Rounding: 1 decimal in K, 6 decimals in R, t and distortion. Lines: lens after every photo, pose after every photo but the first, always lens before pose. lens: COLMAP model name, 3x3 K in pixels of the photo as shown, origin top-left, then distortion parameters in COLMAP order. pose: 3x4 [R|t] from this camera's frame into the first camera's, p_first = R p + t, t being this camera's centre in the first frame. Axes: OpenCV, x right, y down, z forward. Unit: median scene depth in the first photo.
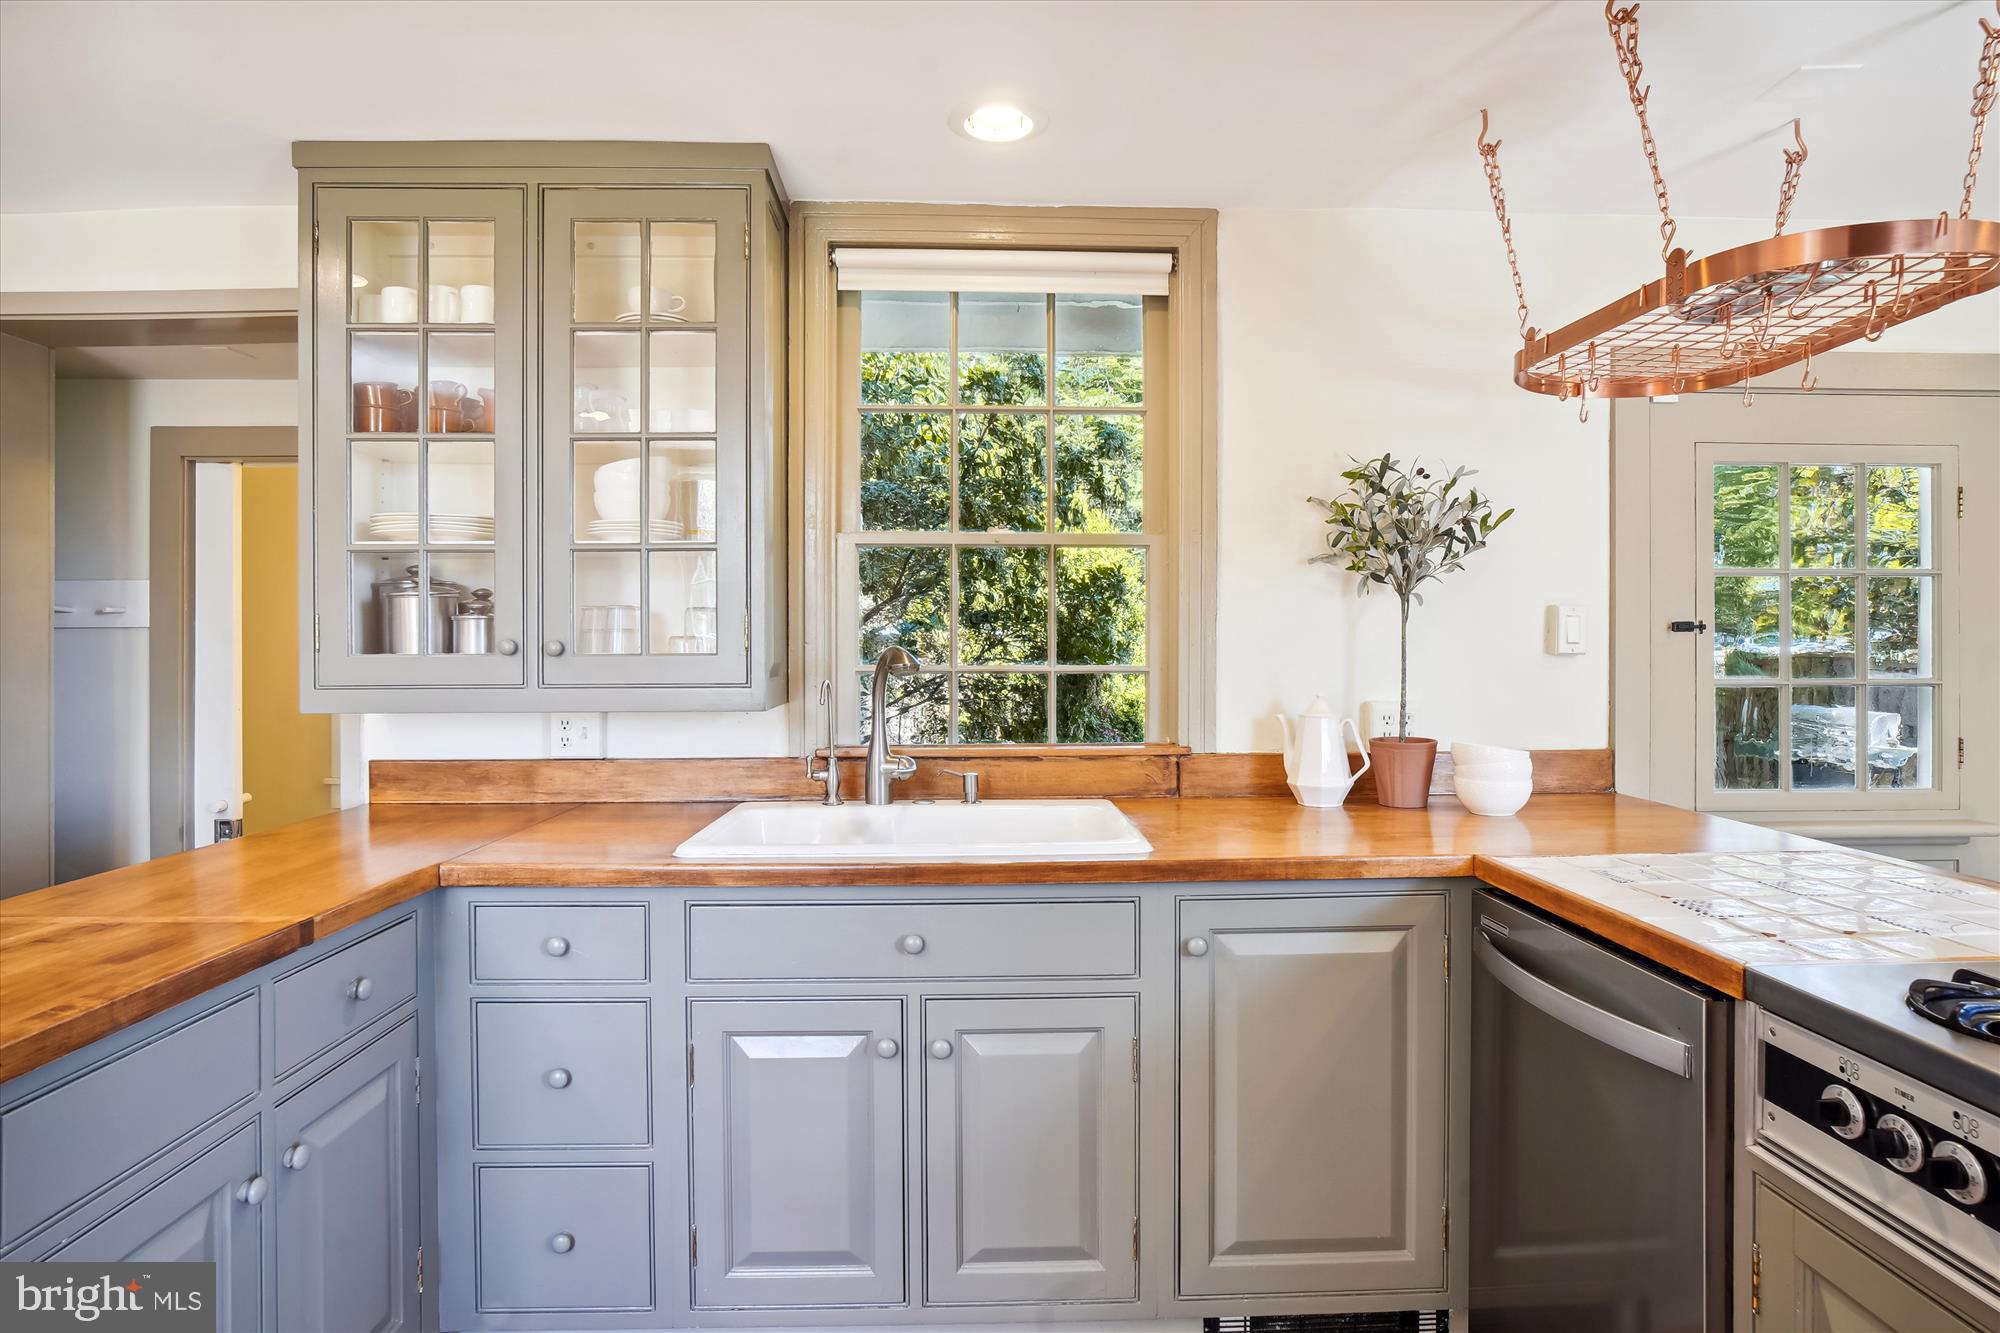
lens RADIAL K [[1086.0, 0, 999.2], [0, 1086.0, 654.5], [0, 0, 1]] dist [-0.022783, 0.009002]
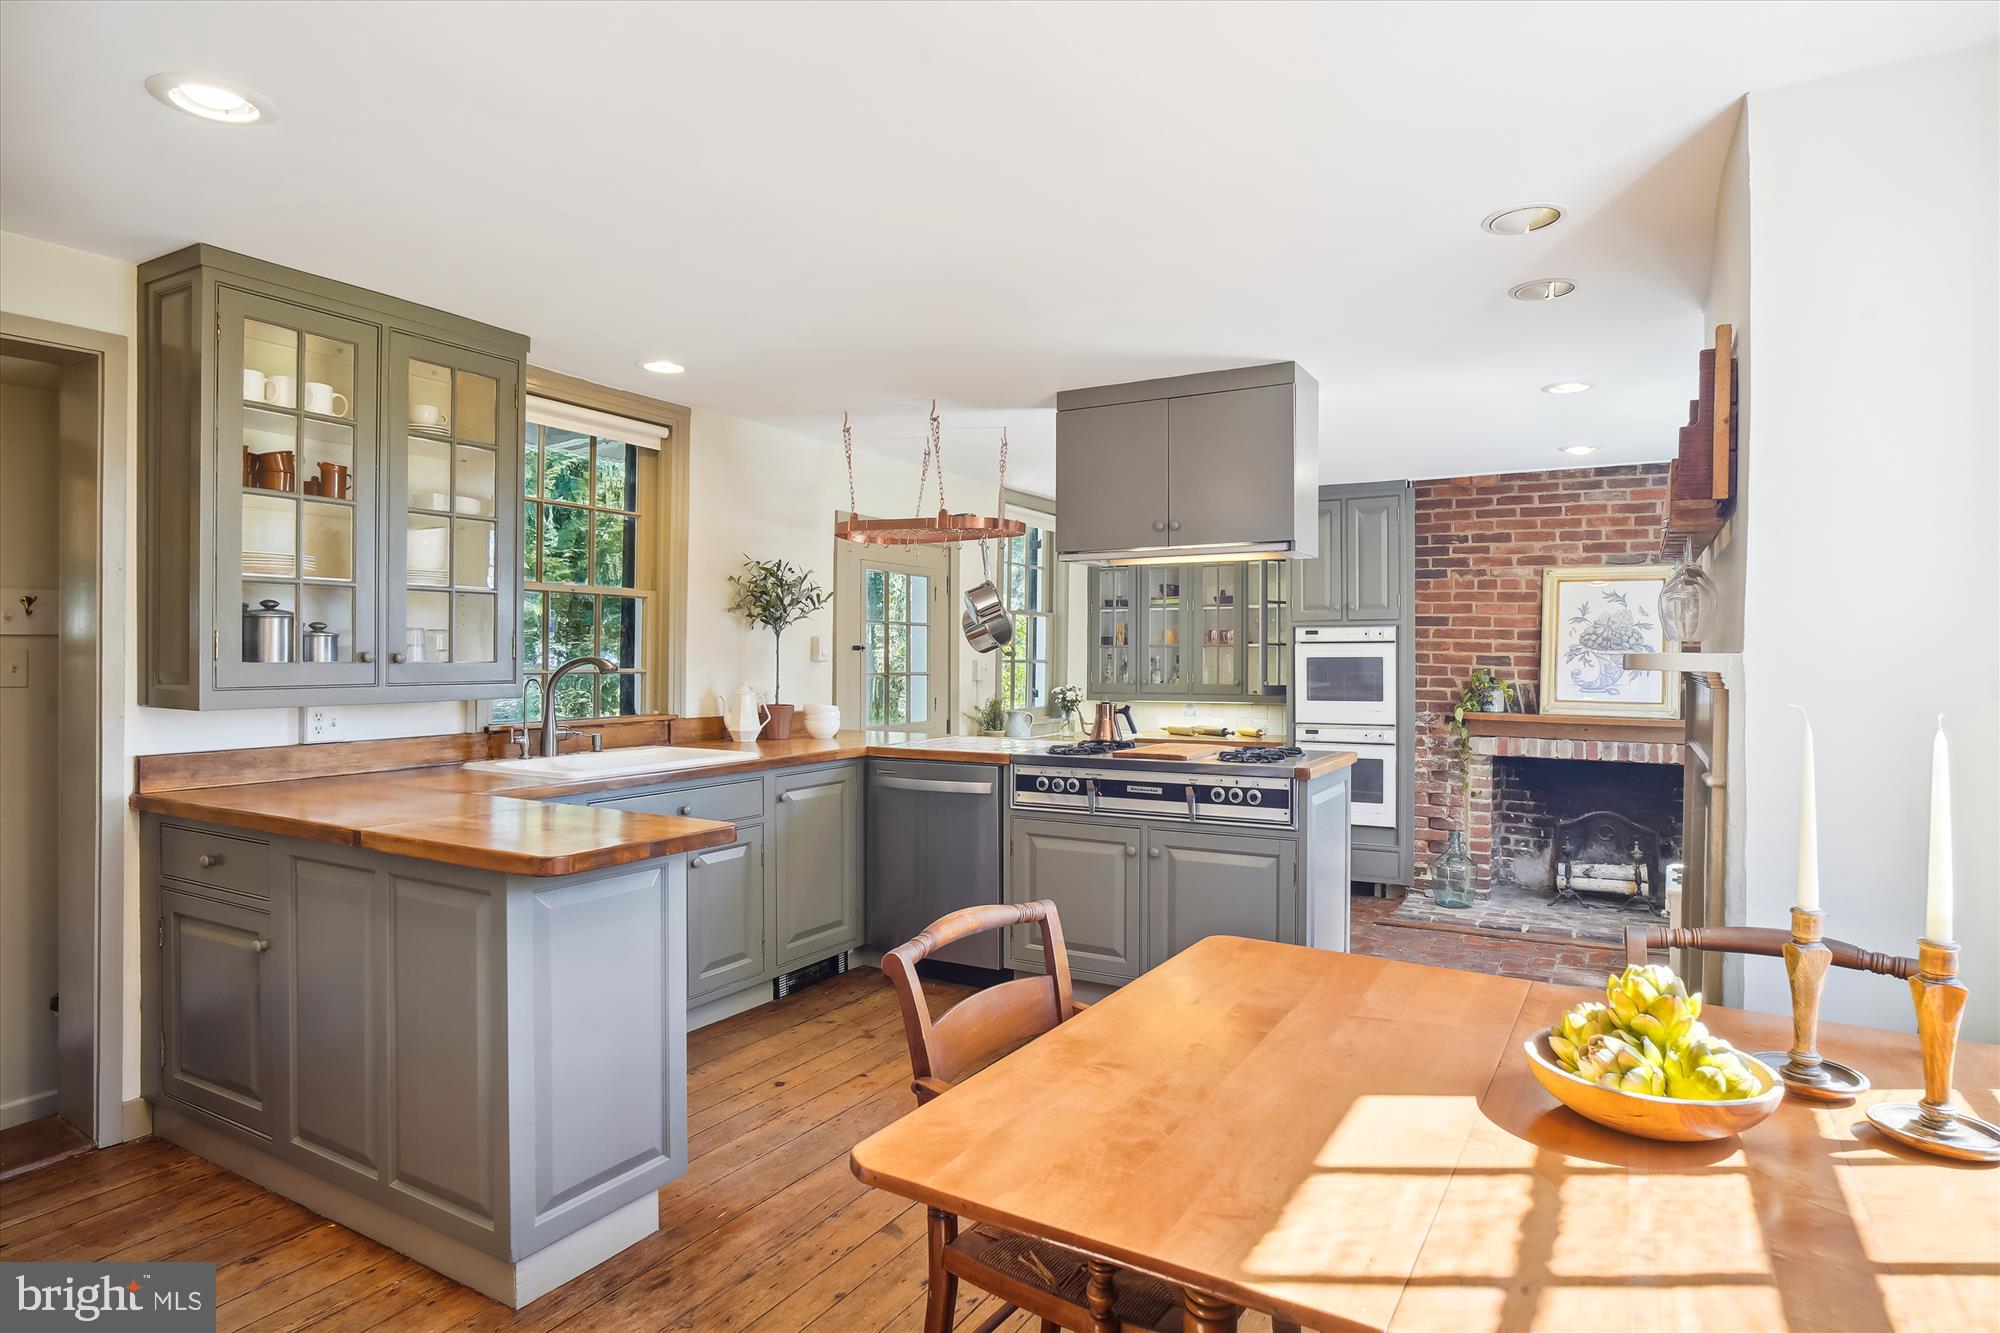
lens RADIAL K [[1086.0, 0, 1001.4], [0, 1086.0, 664.2], [0, 0, 1]] dist [-0.022783, 0.009002]
pose [[0.532716, -0.003552, 0.846286, -1.087337], [0.001505, 0.999994, 0.003249, -0.000890], [-0.846292, -0.000458, 0.532718, -0.390309]]
